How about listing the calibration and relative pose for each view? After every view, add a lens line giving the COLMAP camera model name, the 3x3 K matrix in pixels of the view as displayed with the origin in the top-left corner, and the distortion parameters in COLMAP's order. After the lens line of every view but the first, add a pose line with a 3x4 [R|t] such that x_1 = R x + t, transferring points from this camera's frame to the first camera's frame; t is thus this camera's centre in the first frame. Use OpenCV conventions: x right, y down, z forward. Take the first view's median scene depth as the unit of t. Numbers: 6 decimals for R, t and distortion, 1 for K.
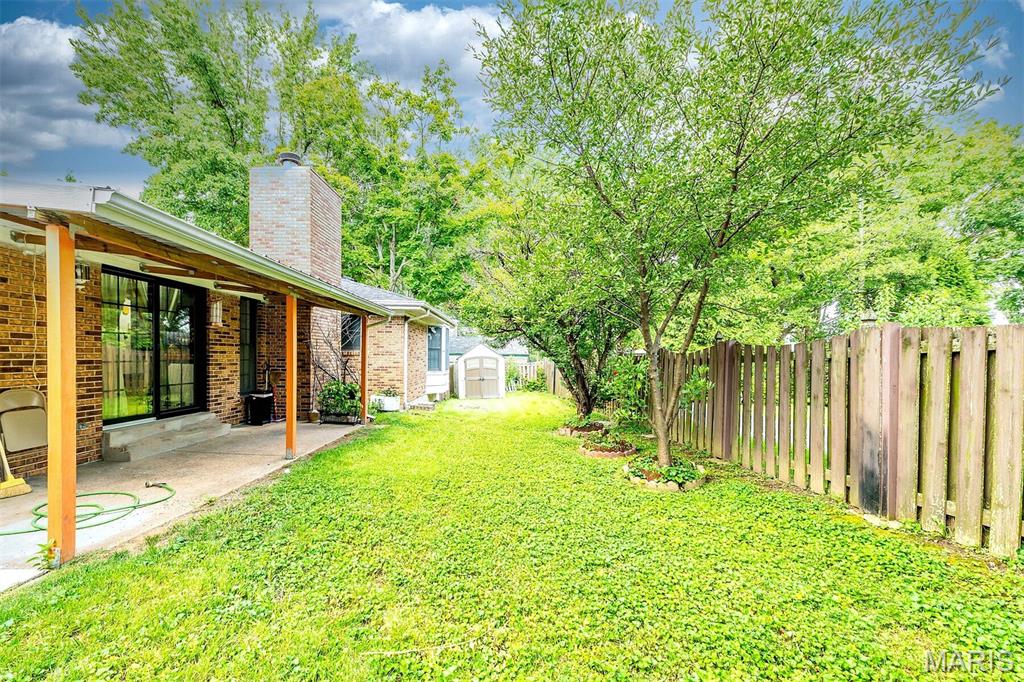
lens RADIAL K [[410.4, 0, 488.3], [0, 410.4, 372.2], [0, 0, 1]] dist [0.000135, -0.000002]
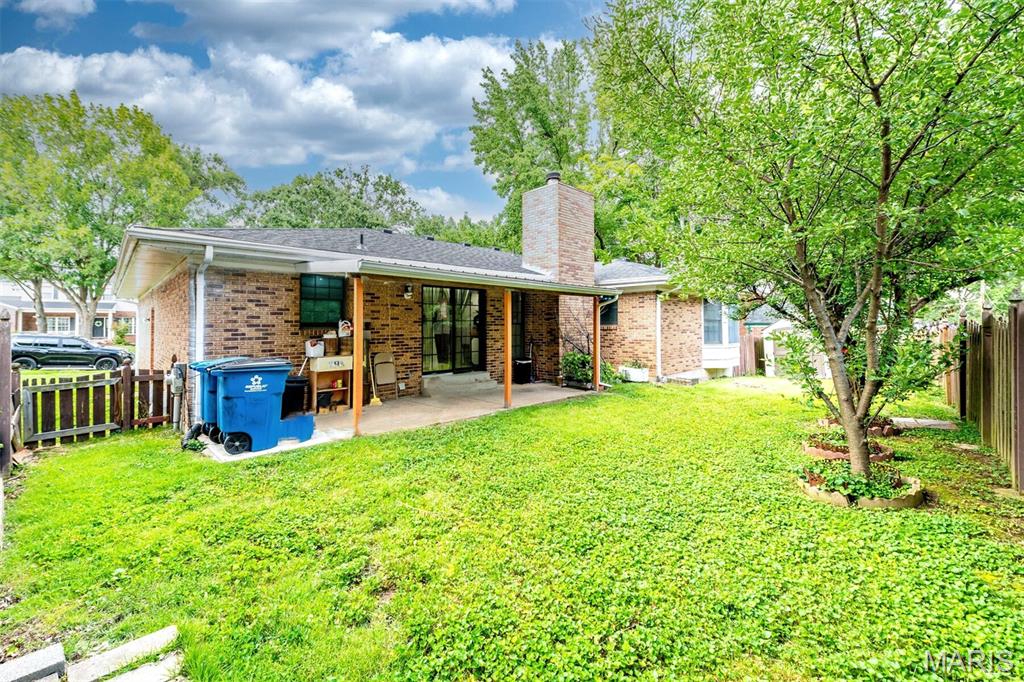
lens RADIAL K [[419.6, 0, 511.8], [0, 419.6, 327.4], [0, 0, 1]] dist [0.000852, 0.000073]
pose [[0.716481, -0.017257, -0.697393, 0.348556], [-0.007764, 0.999435, -0.032707, -0.009496], [0.697563, 0.028849, 0.715942, -0.004256]]
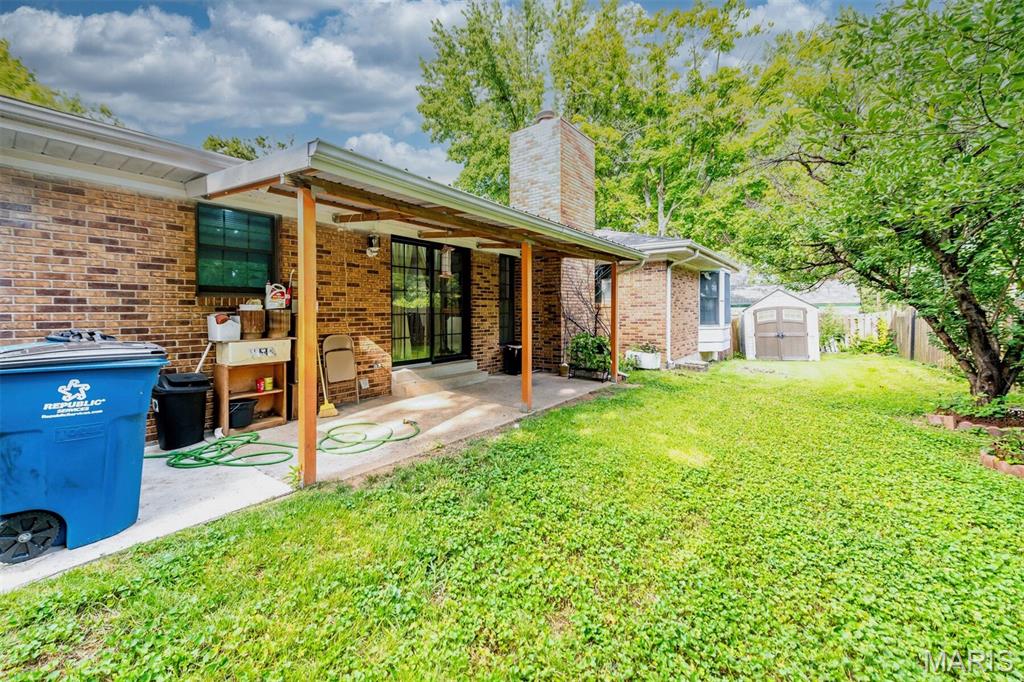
lens RADIAL K [[403.3, 0, 496.3], [0, 403.3, 323.0], [0, 0, 1]] dist [0.002900, -0.000595]
pose [[0.803590, -0.006871, -0.595144, 0.016355], [-0.001942, 0.999898, -0.014166, 0.010278], [0.595180, 0.012539, 0.803494, 0.134368]]
